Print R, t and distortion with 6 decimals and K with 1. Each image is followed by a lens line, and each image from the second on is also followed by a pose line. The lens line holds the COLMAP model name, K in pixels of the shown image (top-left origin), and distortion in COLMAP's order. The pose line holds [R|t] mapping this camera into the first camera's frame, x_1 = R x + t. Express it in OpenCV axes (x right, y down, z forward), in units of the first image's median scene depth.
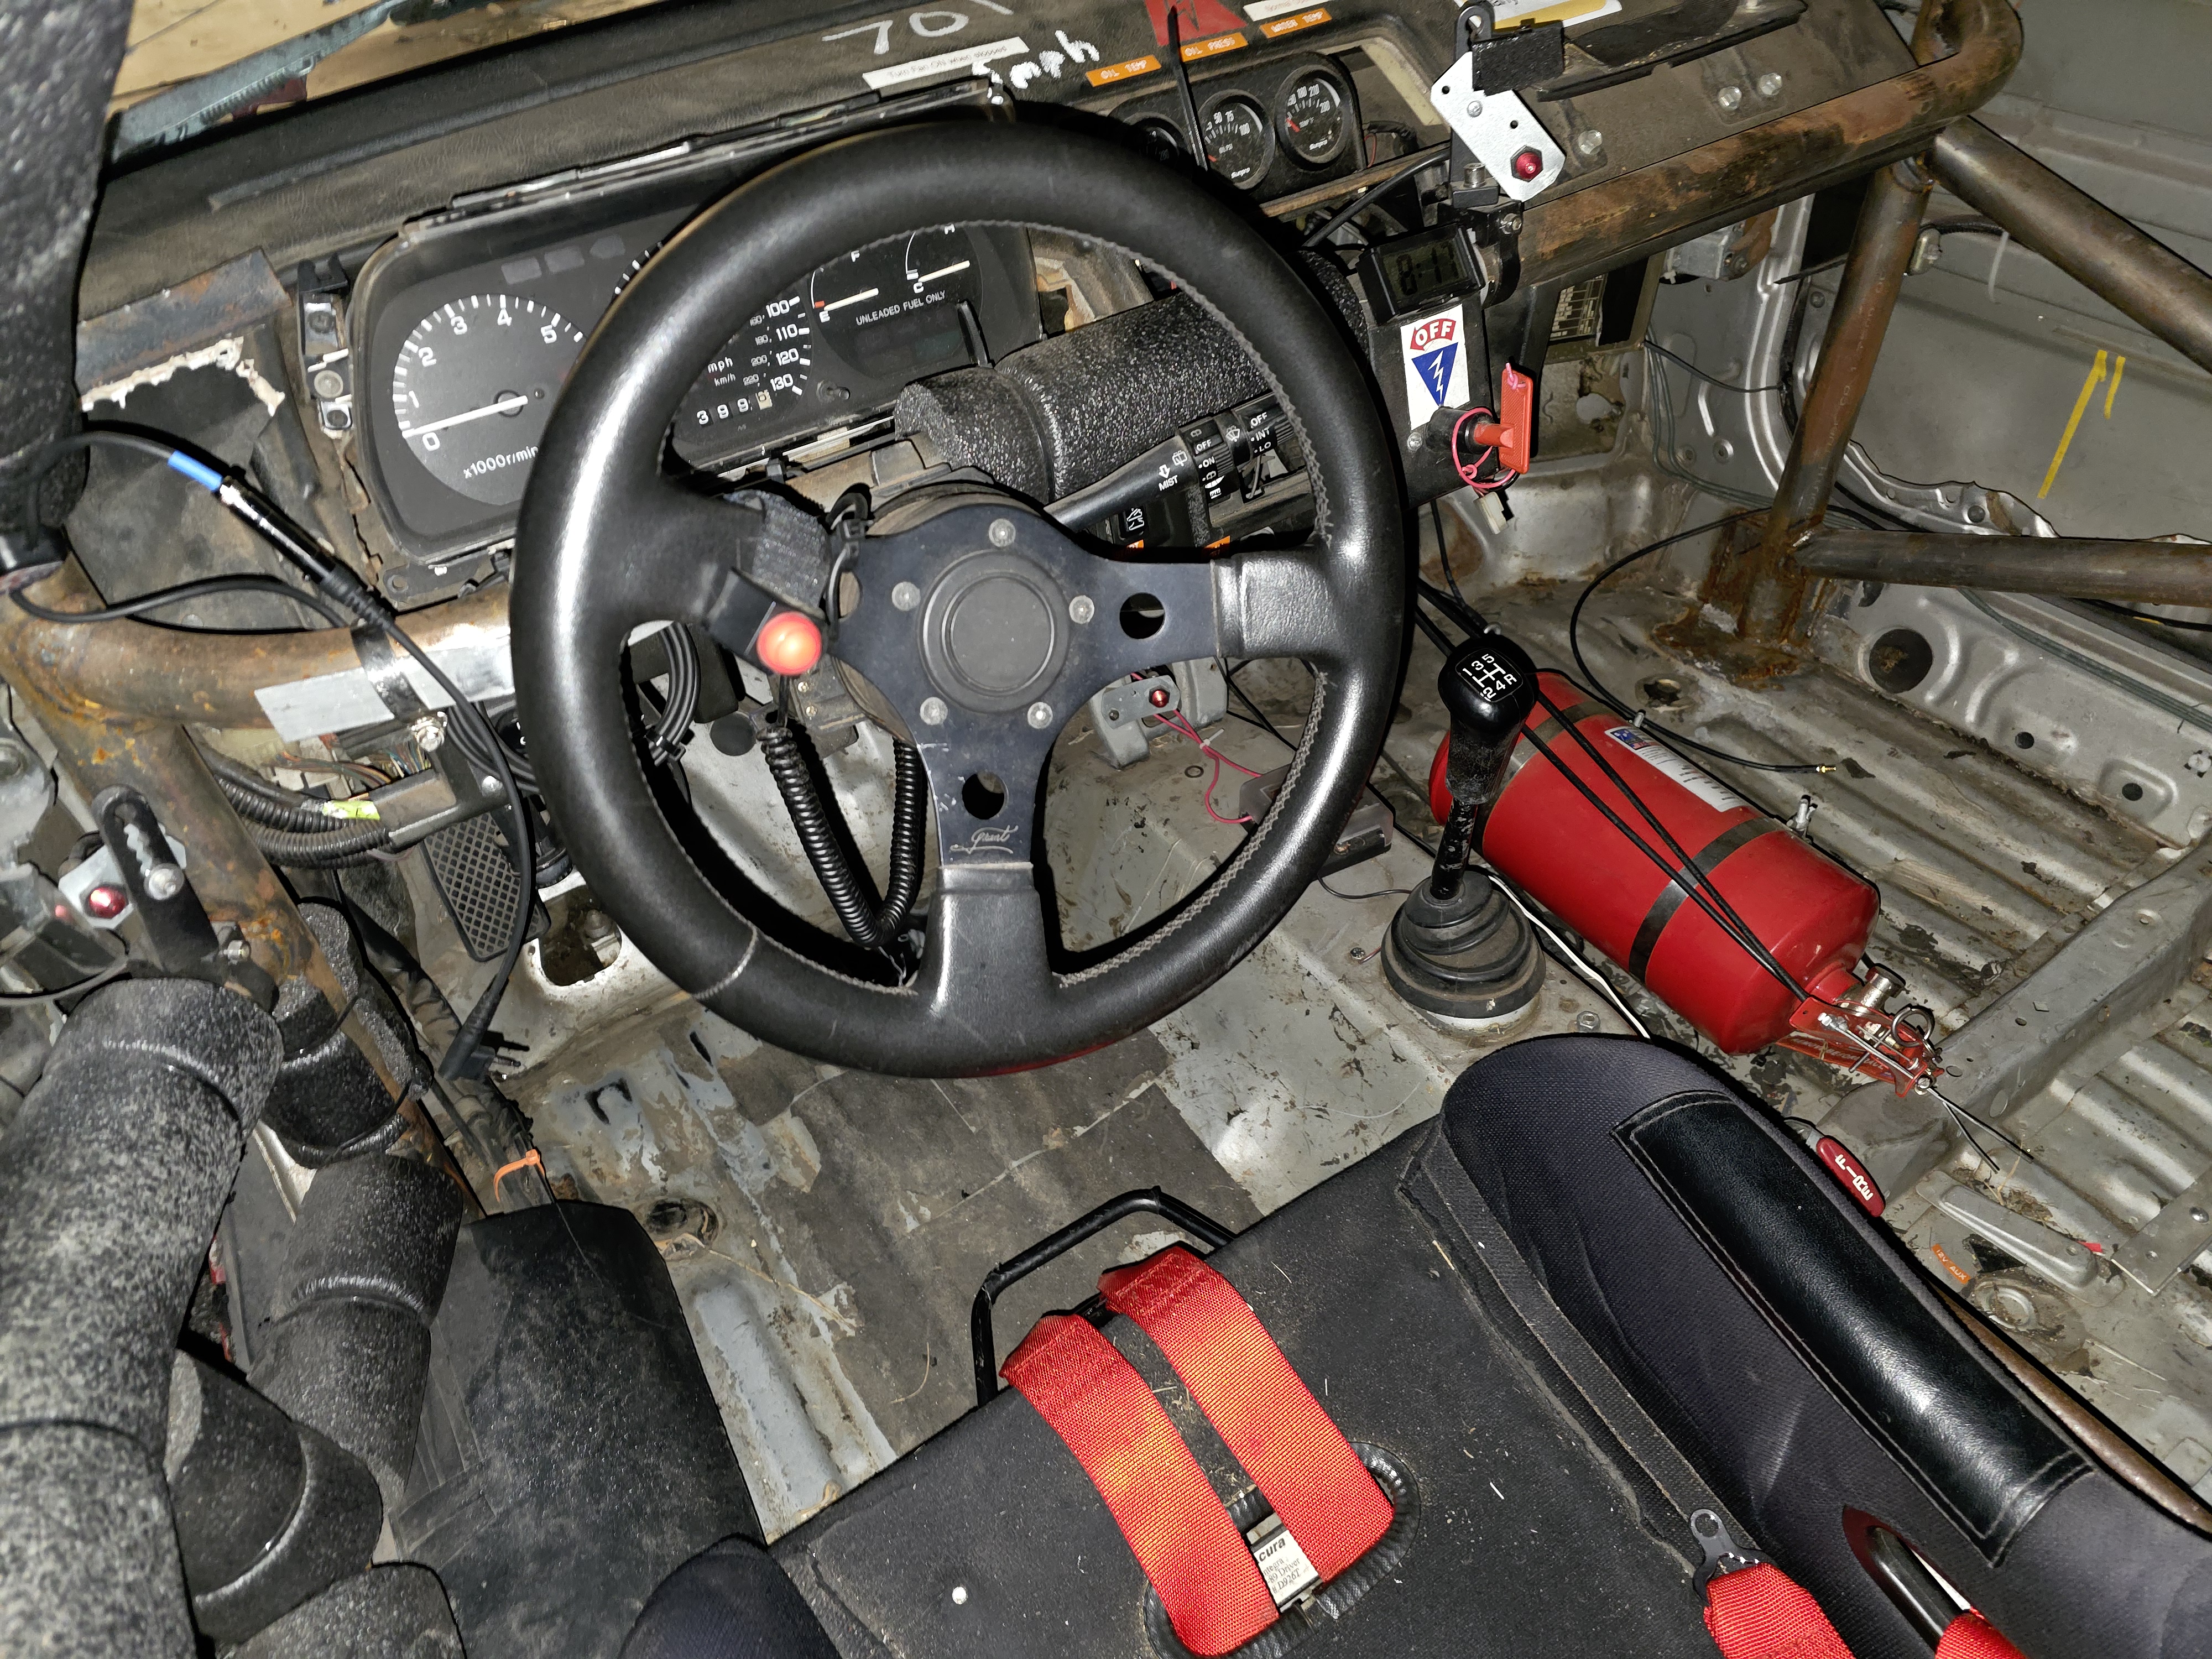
lens RADIAL K [[1440.4, 0, 1146.5], [0, 1440.4, 828.9], [0, 0, 1]] dist [0.003672, 0.000162]
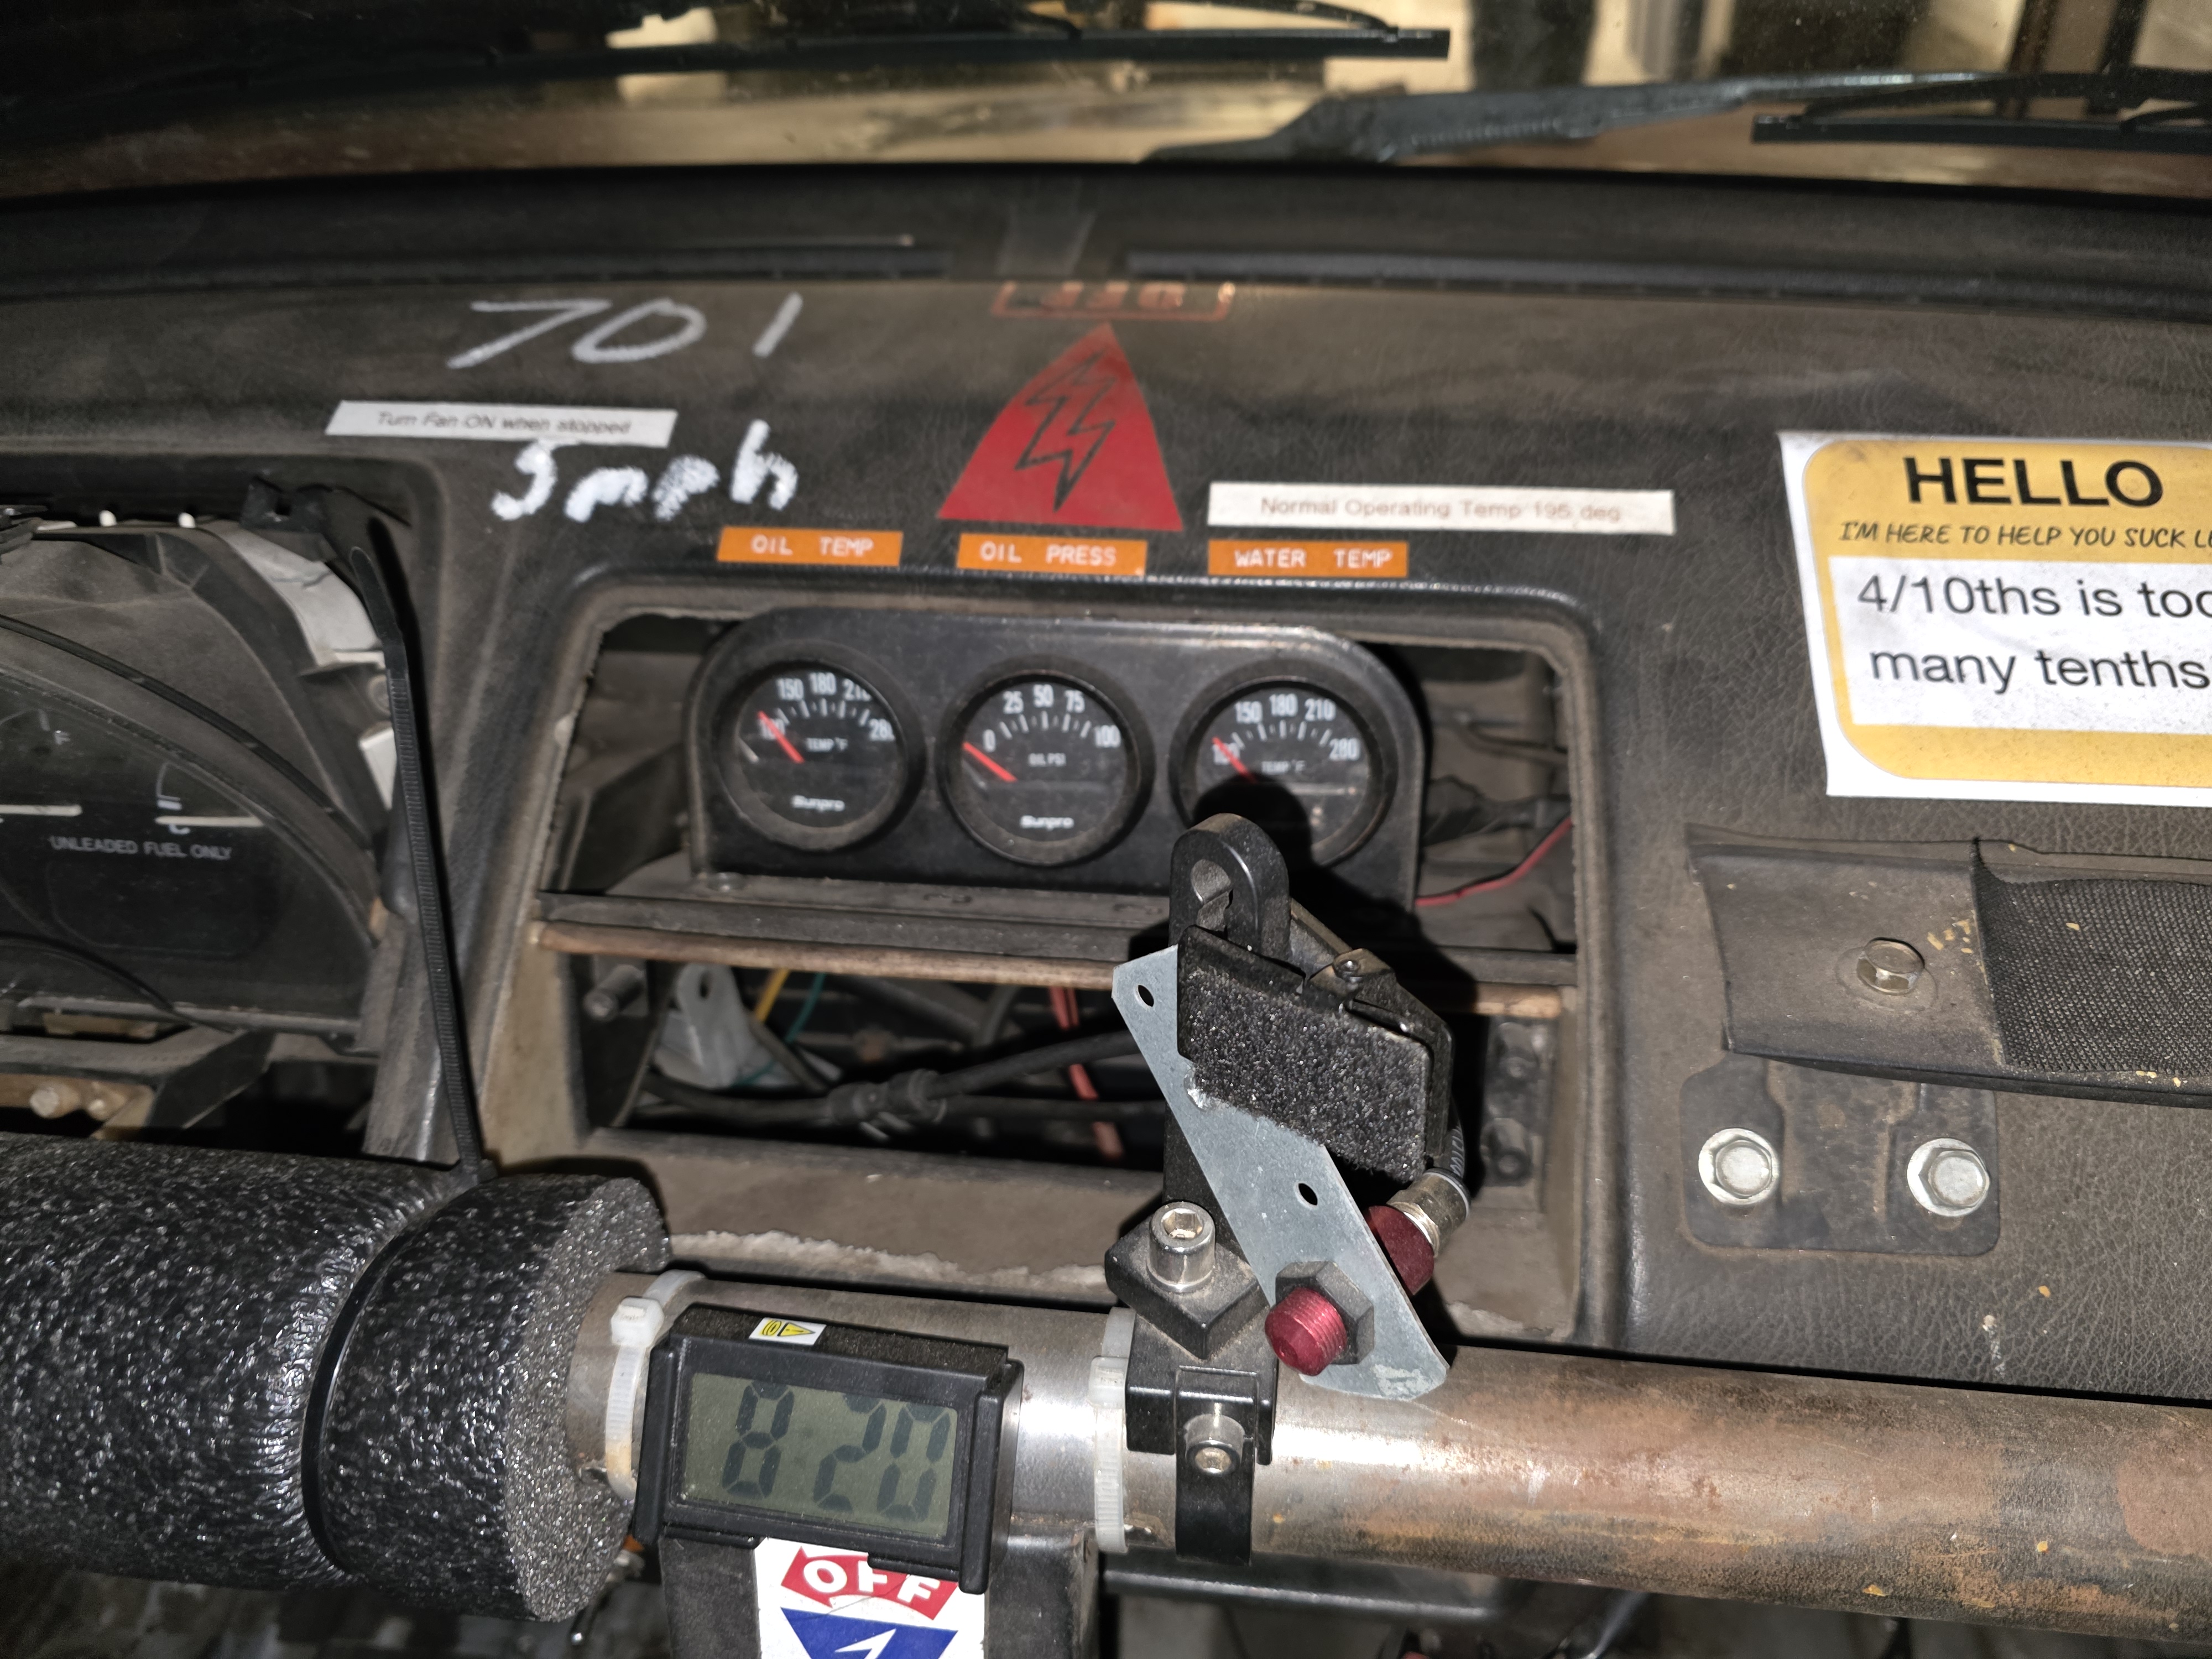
lens RADIAL K [[1539.5, 0, 1121.6], [0, 1539.5, 815.9], [0, 0, 1]] dist [0.023340, -0.038303]
pose [[0.741817, 0.434497, -0.510803, 0.351783], [-0.458820, 0.884364, 0.085930, -0.563849], [0.489072, 0.170622, 0.855392, 0.685562]]
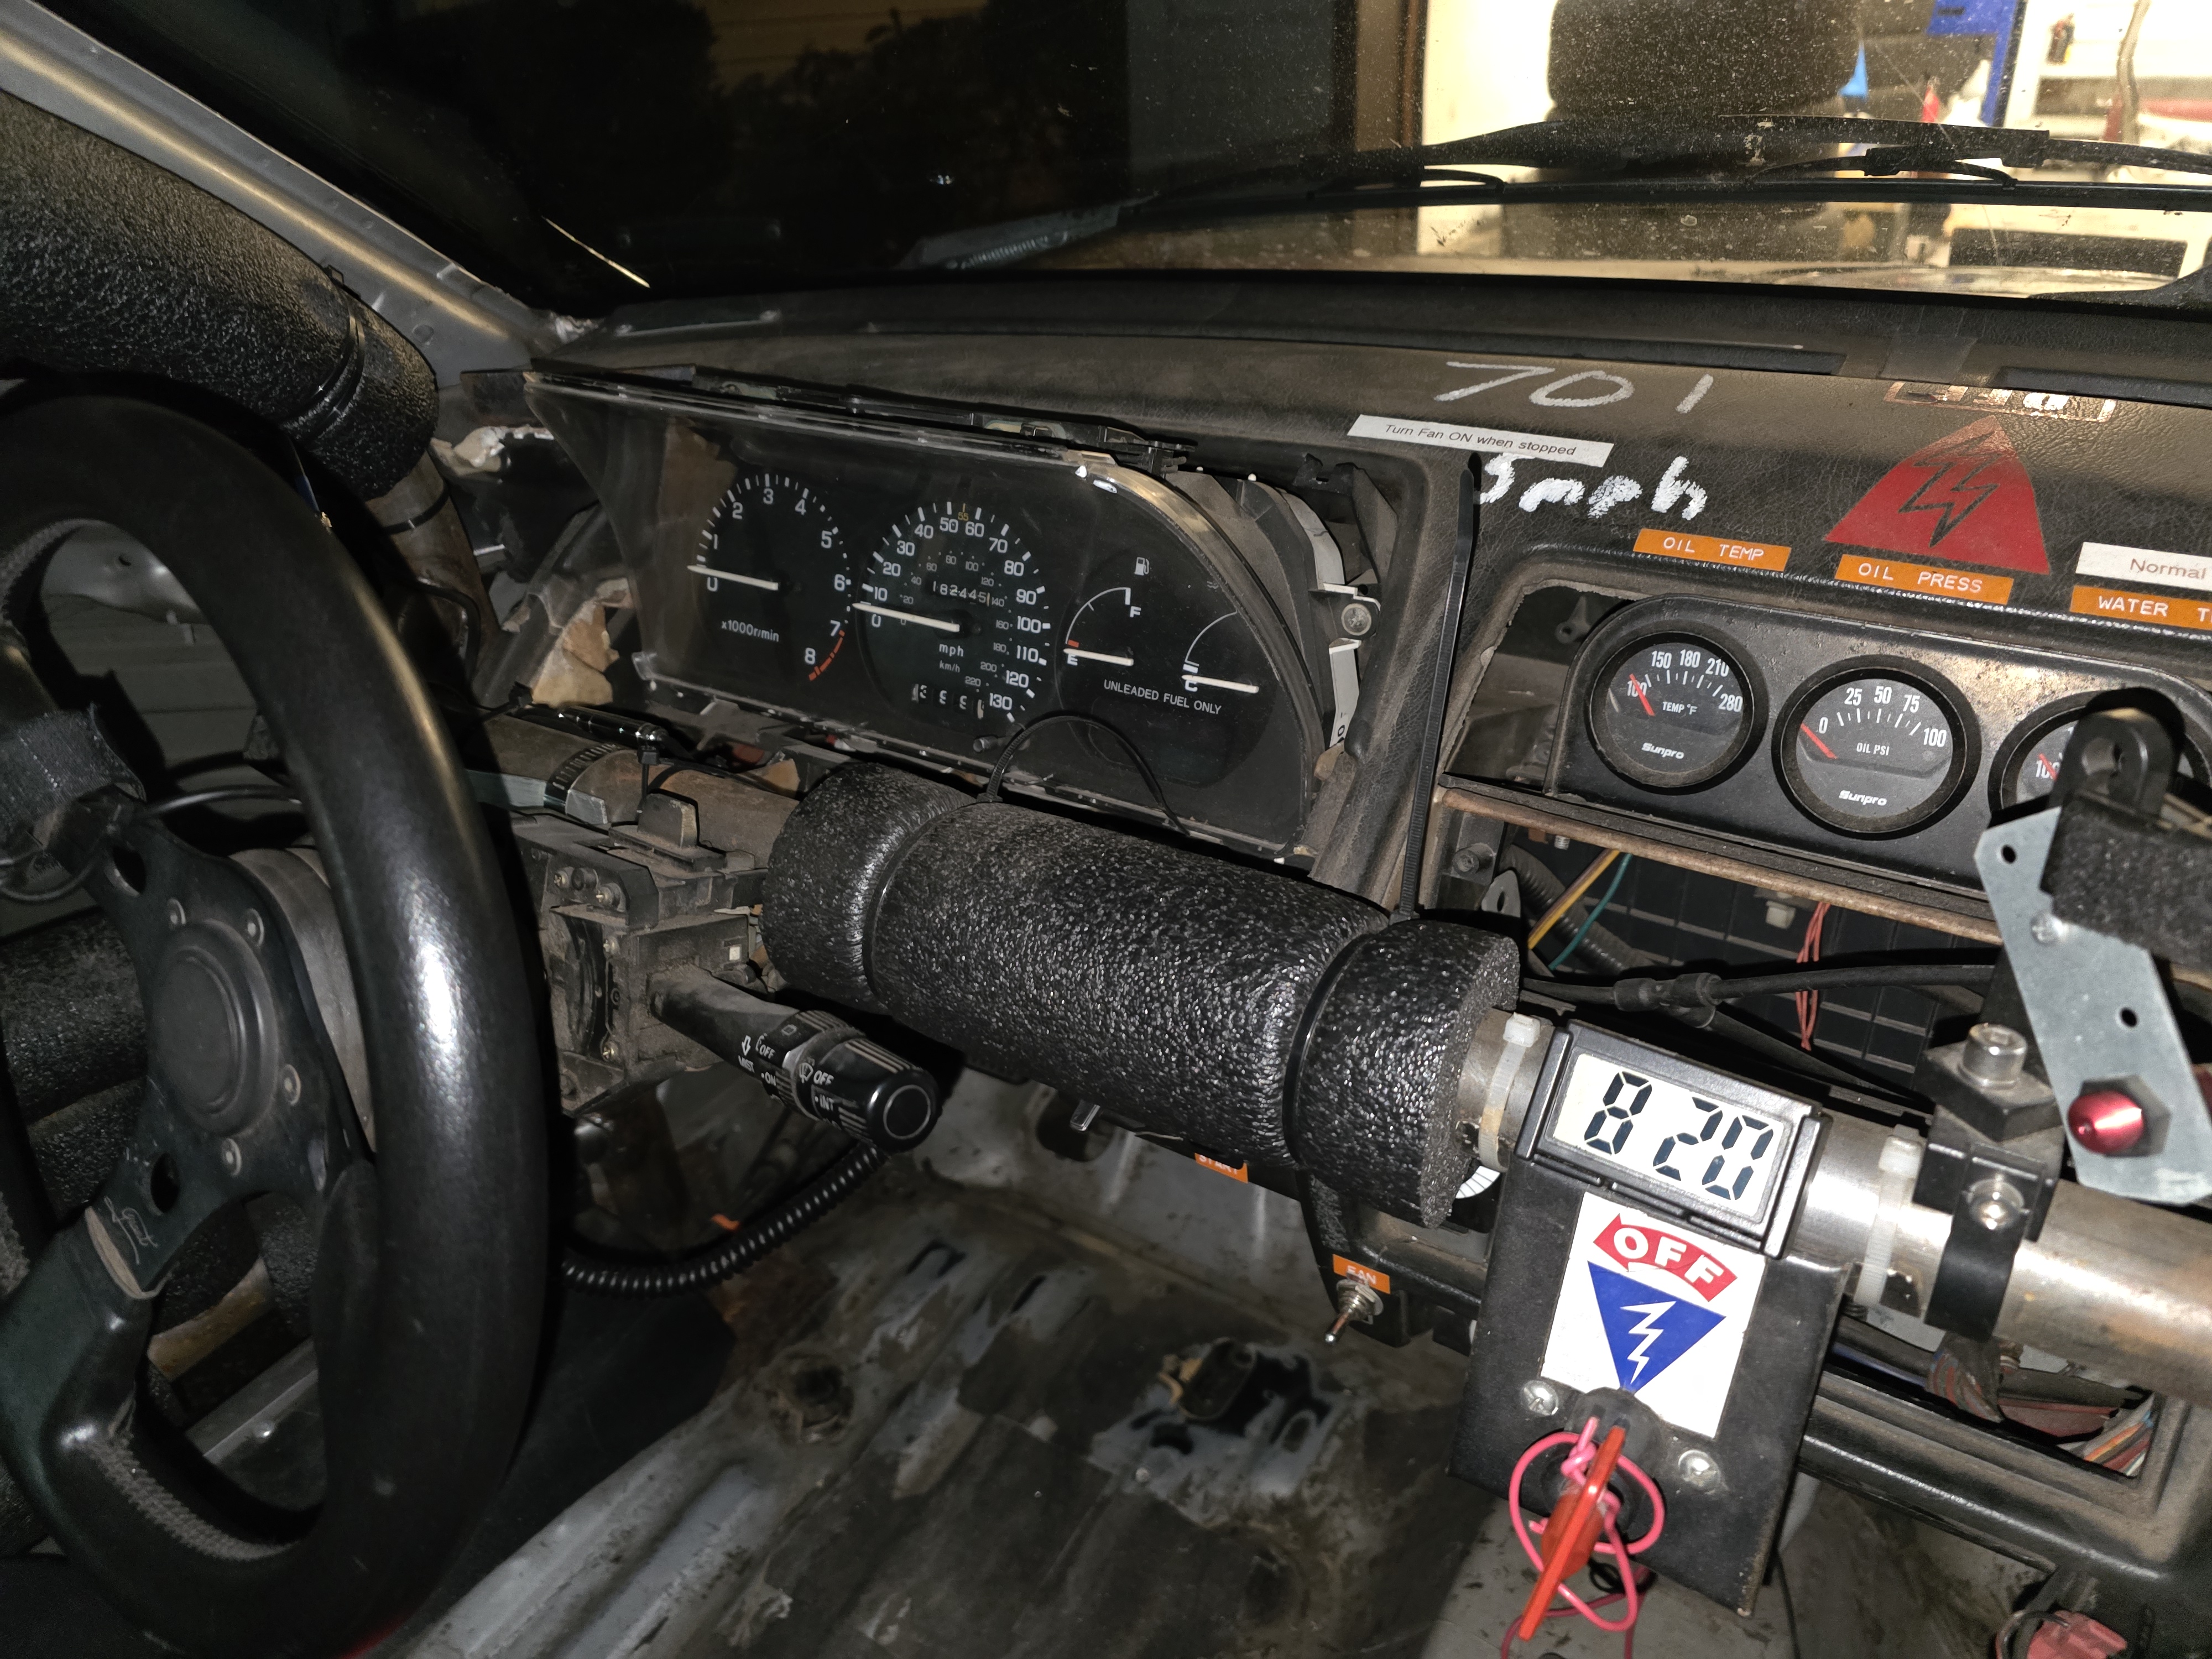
lens RADIAL K [[1526.9, 0, 1101.0], [0, 1526.9, 815.1], [0, 0, 1]] dist [0.044270, -0.048342]
pose [[0.379875, 0.498566, -0.779184, 0.440841], [-0.593450, 0.777488, 0.208157, -0.448228], [0.709586, 0.383333, 0.591222, 0.532844]]
